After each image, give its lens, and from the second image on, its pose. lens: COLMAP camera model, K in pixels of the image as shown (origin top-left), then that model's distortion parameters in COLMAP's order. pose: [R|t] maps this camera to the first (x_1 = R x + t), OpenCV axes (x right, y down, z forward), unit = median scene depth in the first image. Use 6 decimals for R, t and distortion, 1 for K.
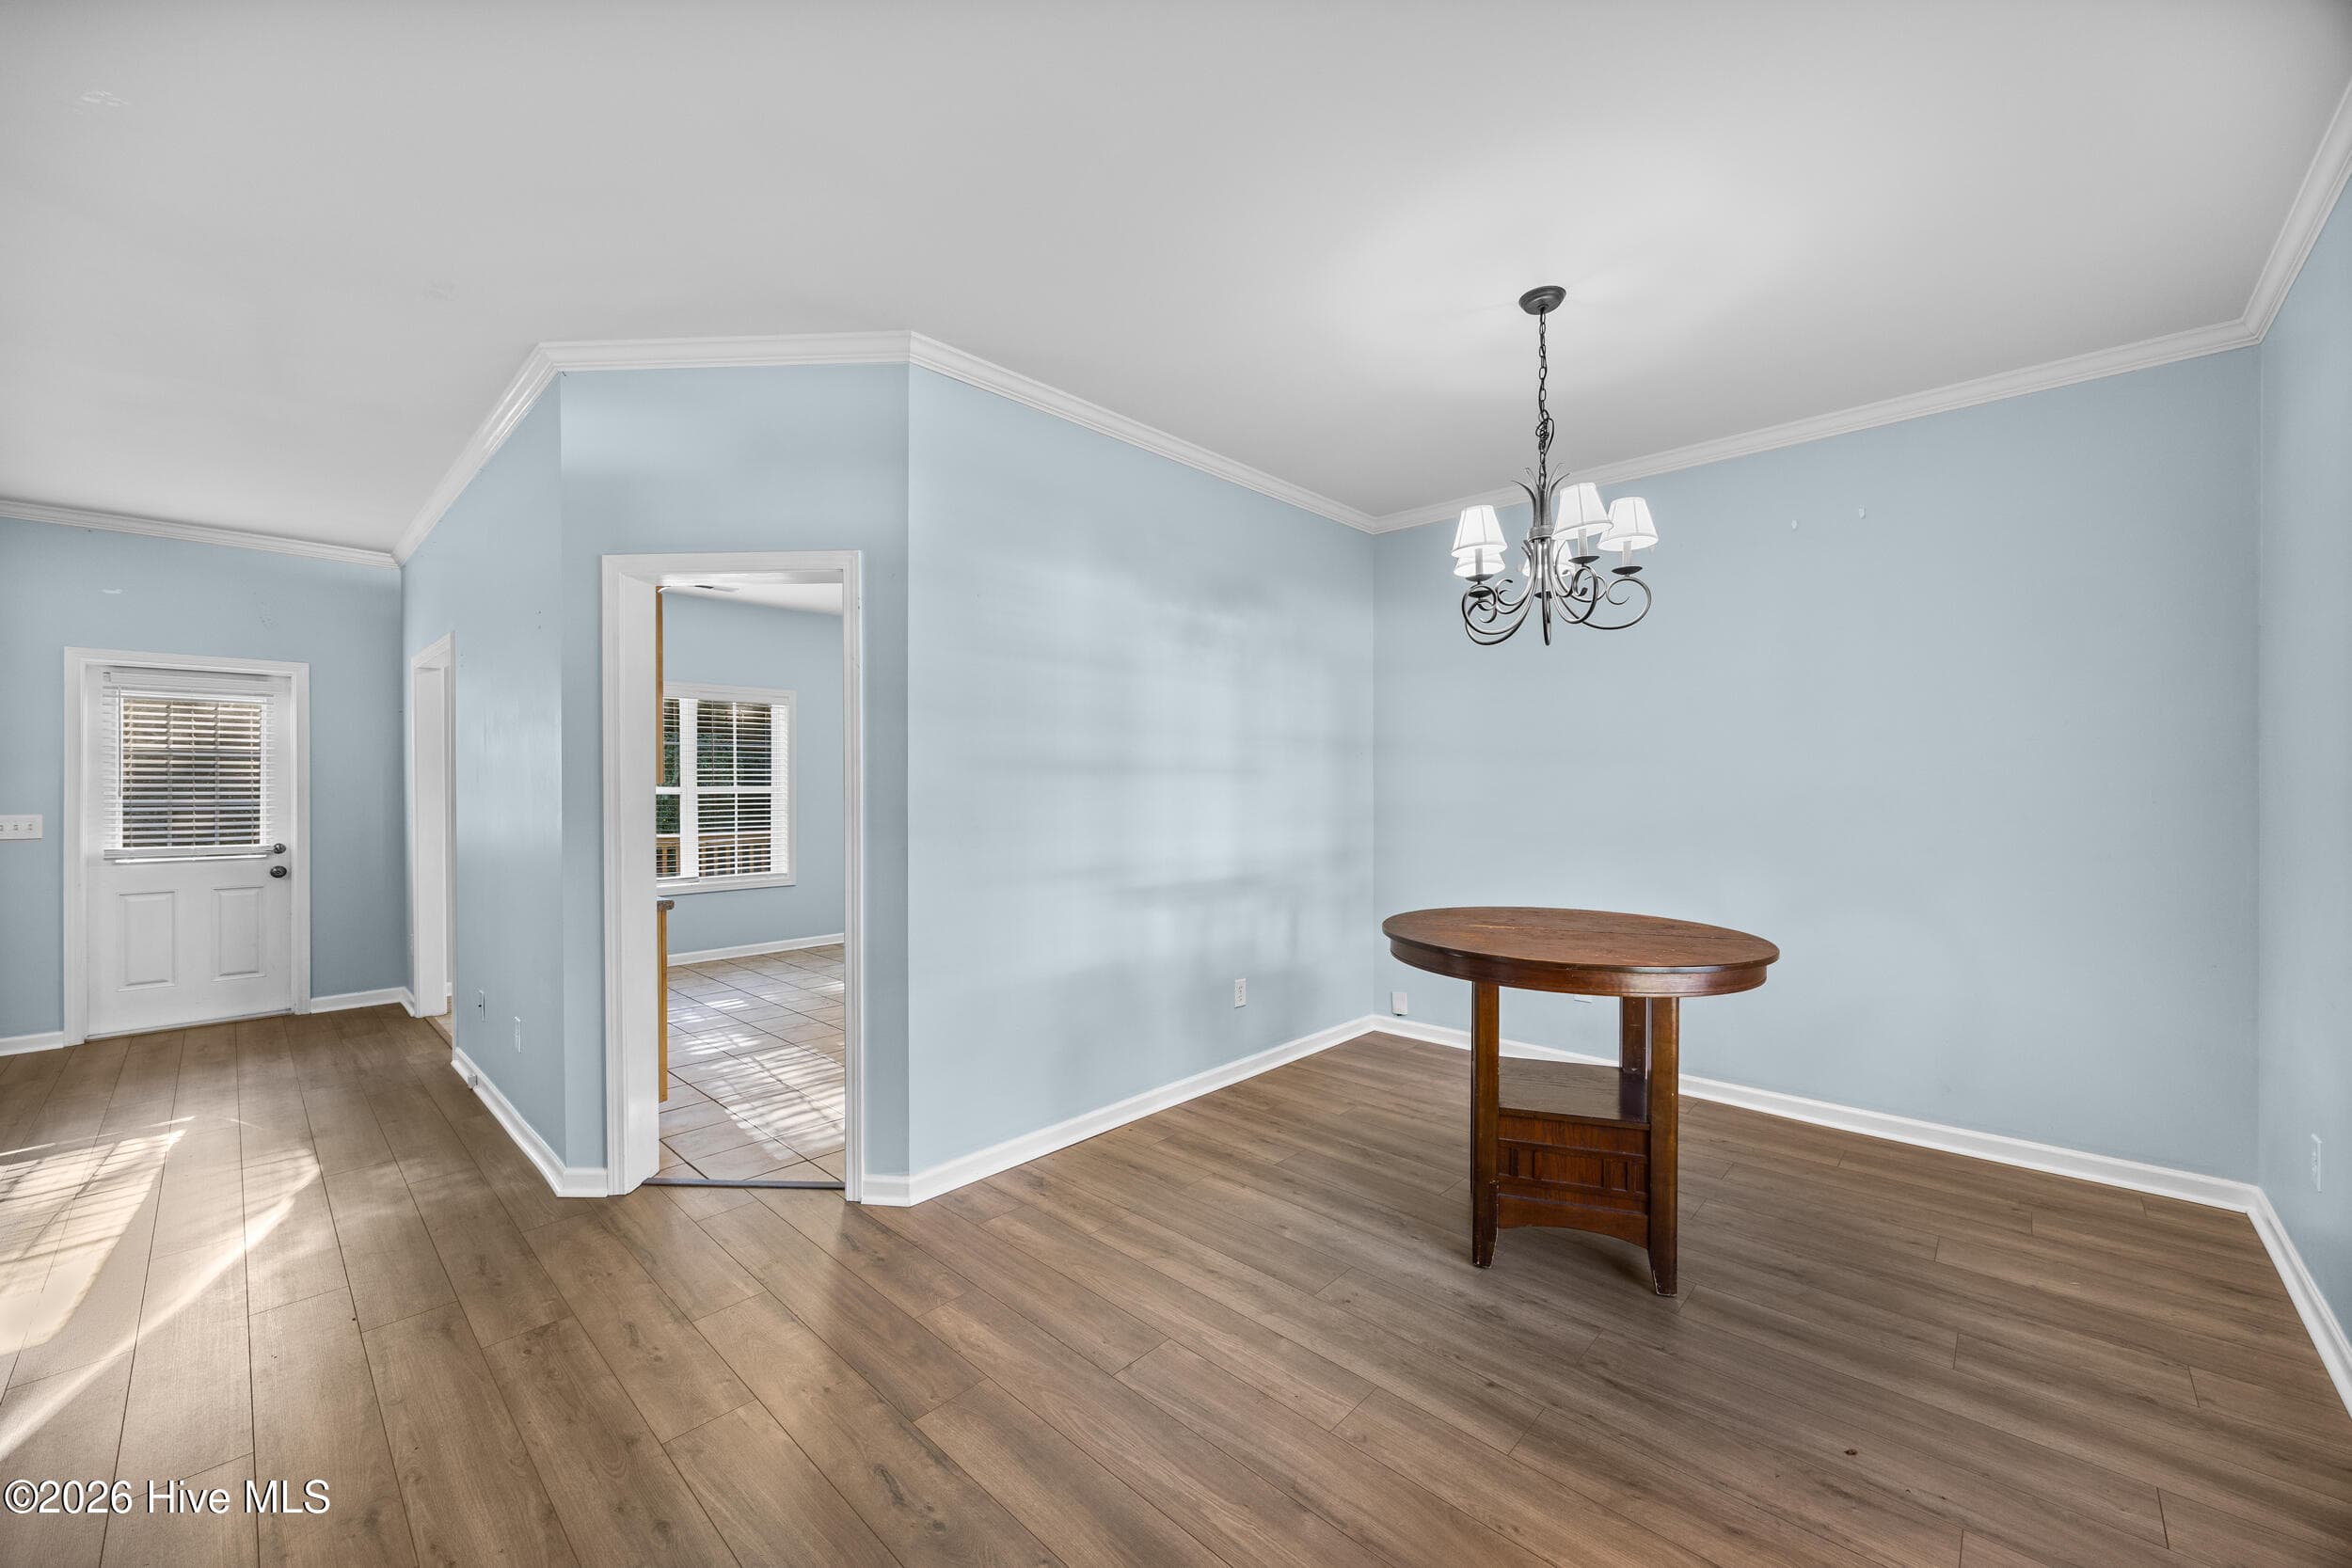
lens RADIAL K [[903.3, 0, 1148.5], [0, 903.3, 782.0], [0, 0, 1]] dist [0.000385, 0.000091]
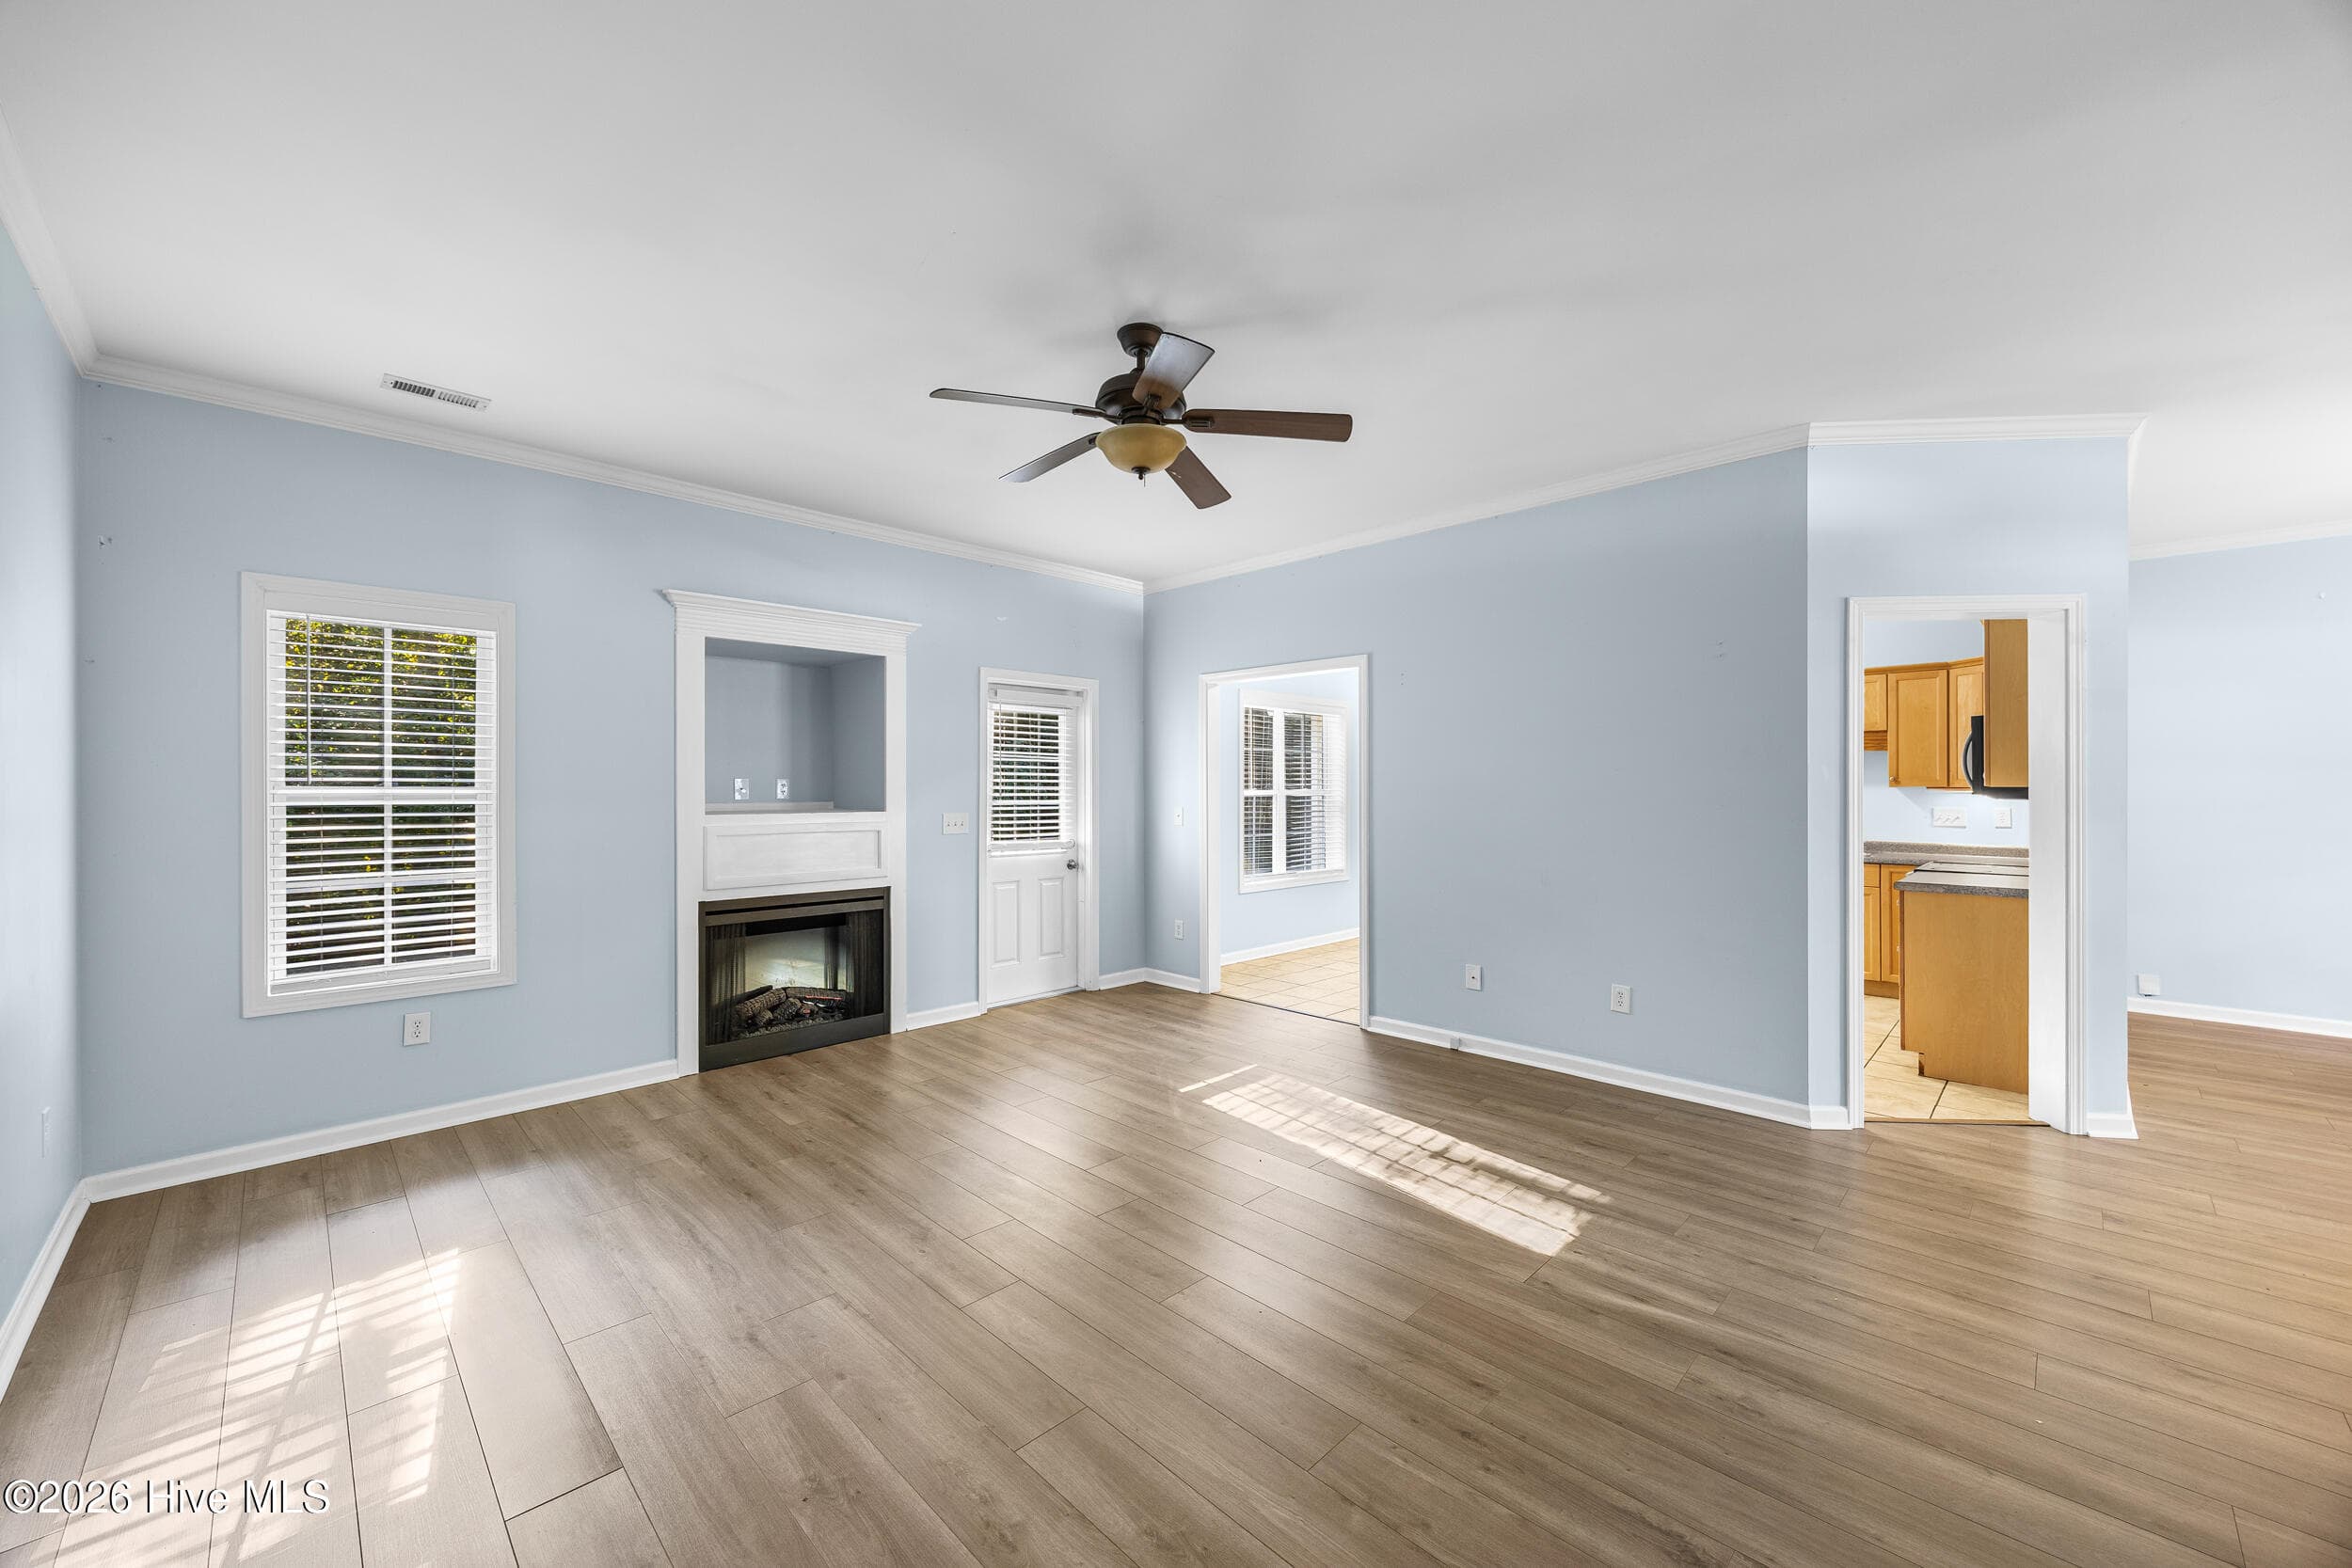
lens RADIAL K [[895.6, 0, 1176.6], [0, 895.6, 792.5], [0, 0, 1]] dist [-0.003481, 0.000017]
pose [[0.999846, 0.003520, -0.017201, -0.822600], [-0.003377, 0.999960, 0.008329, 0.000063], [0.017229, -0.008270, 0.999817, -0.113652]]
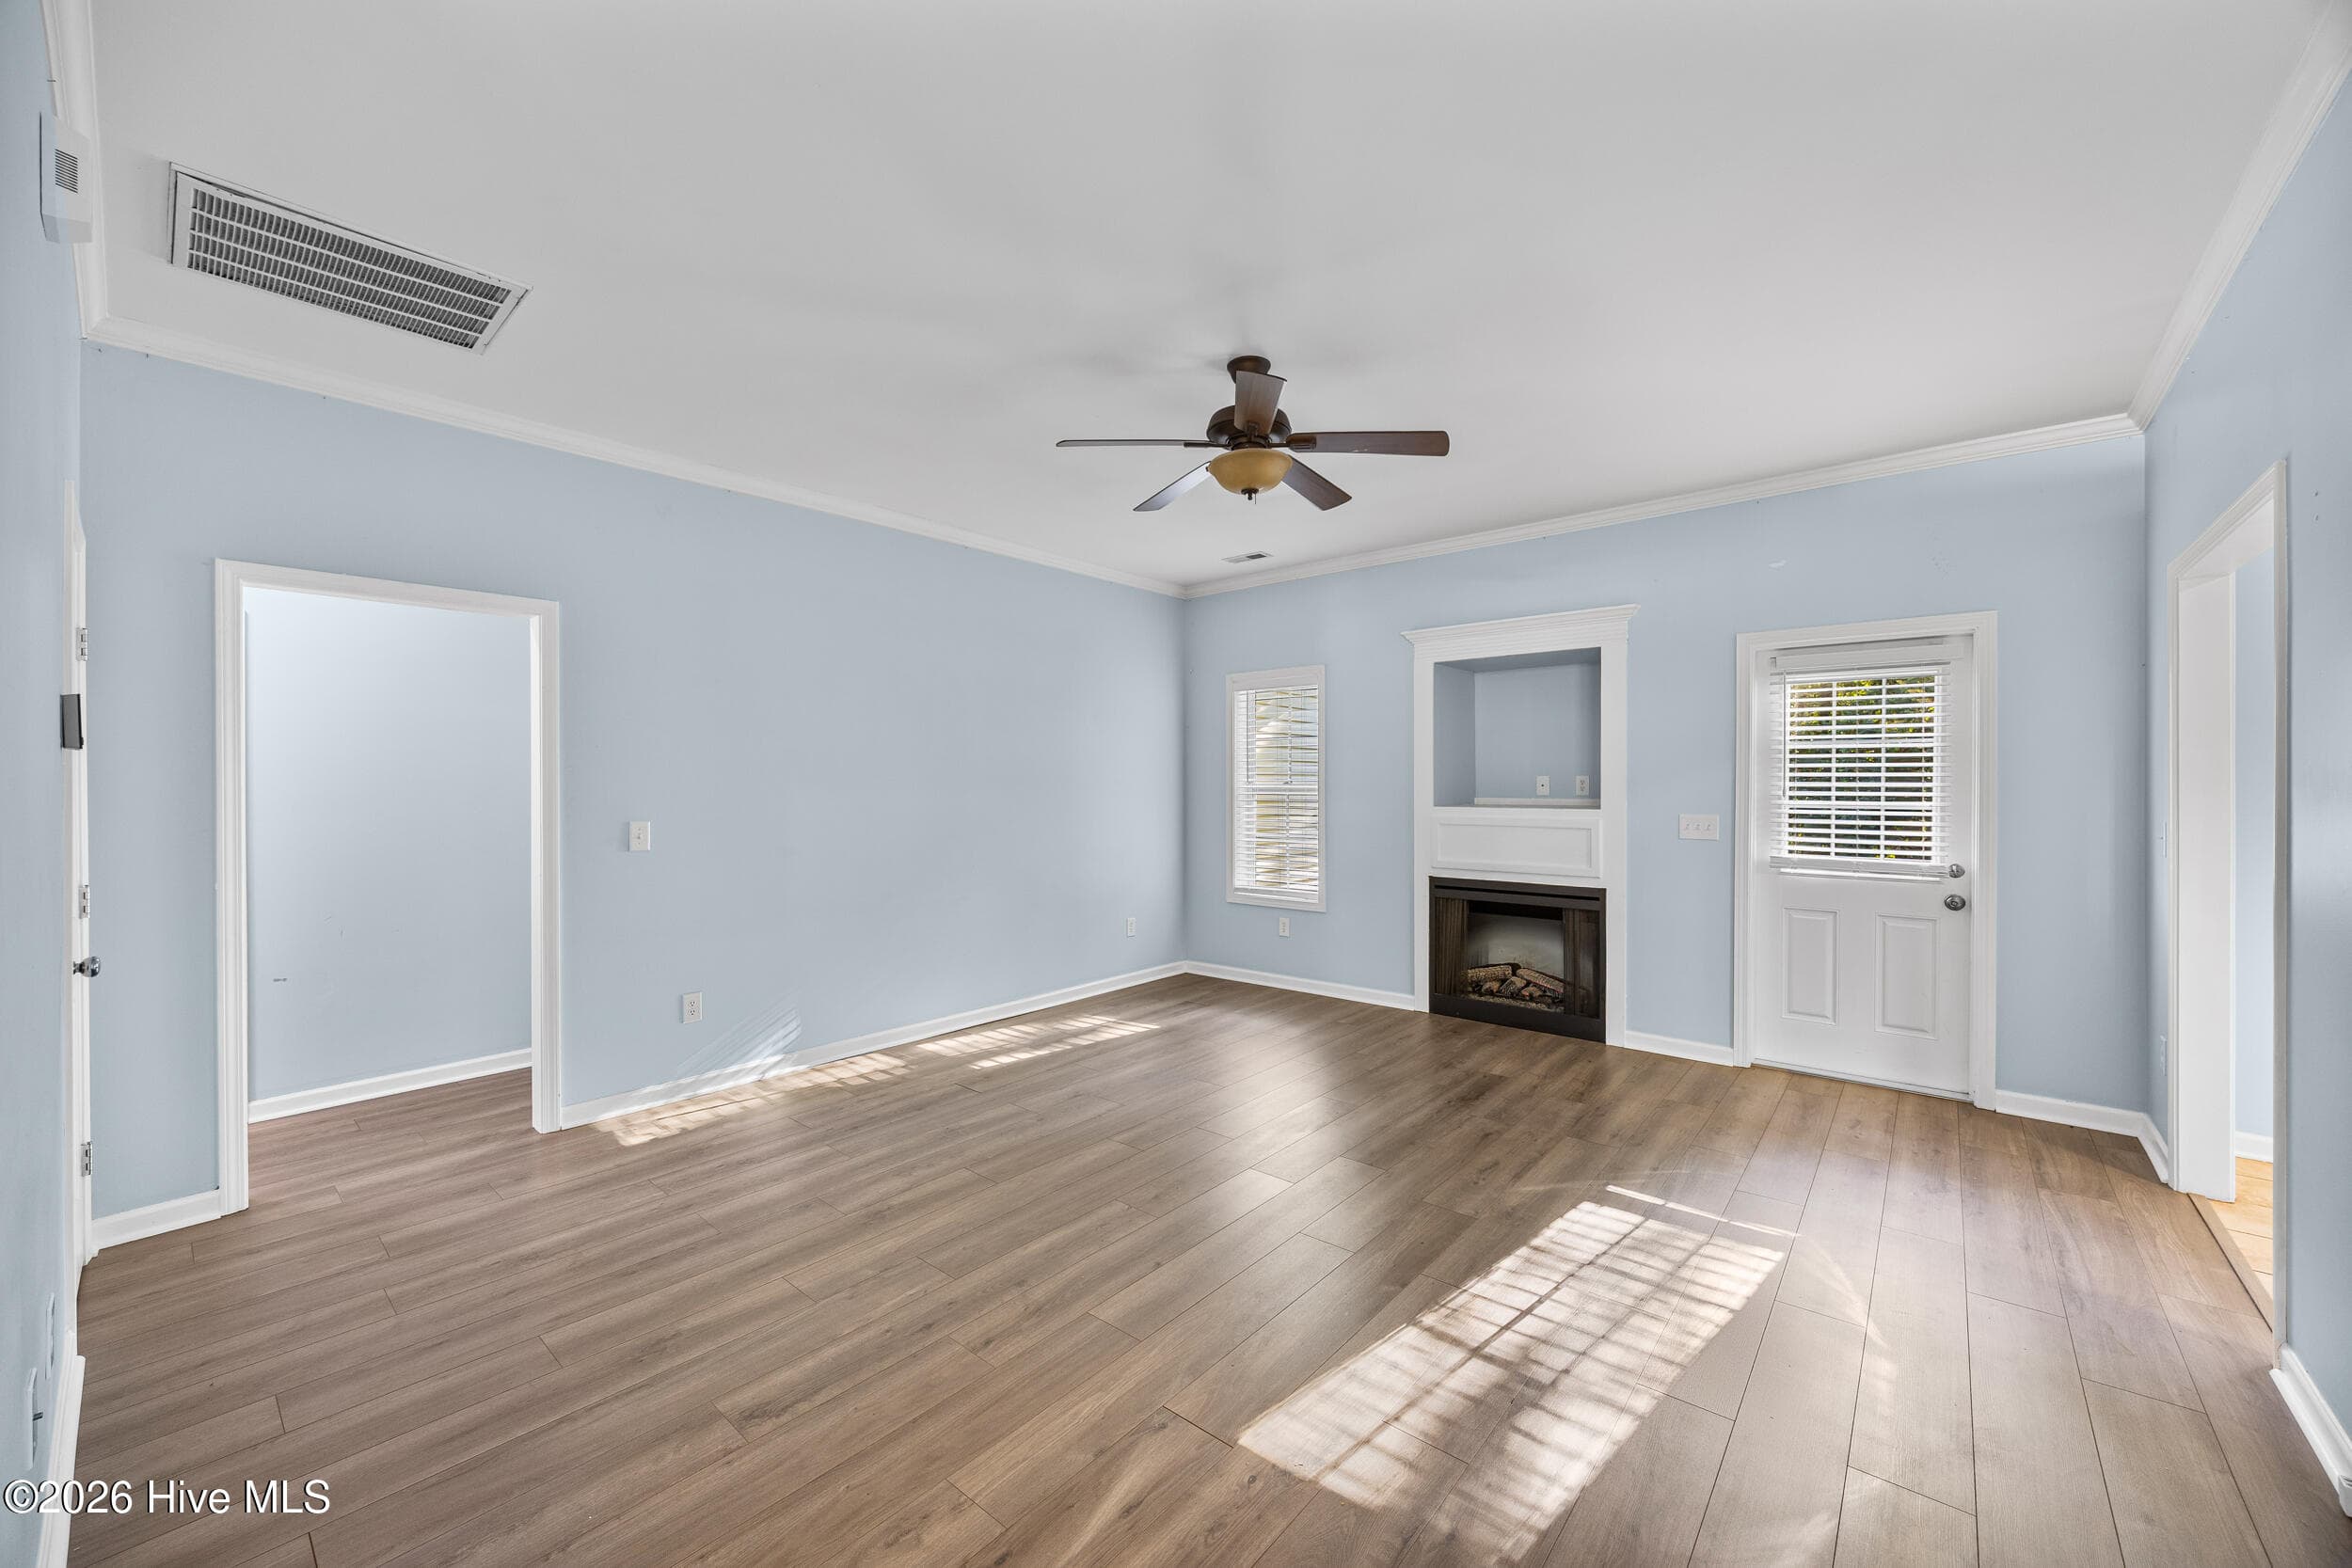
lens RADIAL K [[895.6, 0, 1176.6], [0, 895.6, 792.5], [0, 0, 1]] dist [-0.003481, 0.000017]
pose [[0.065013, 0.012399, -0.997807, -0.287445], [0.004150, 0.999911, 0.012695, -0.001429], [0.997876, -0.004966, 0.064956, 0.329423]]
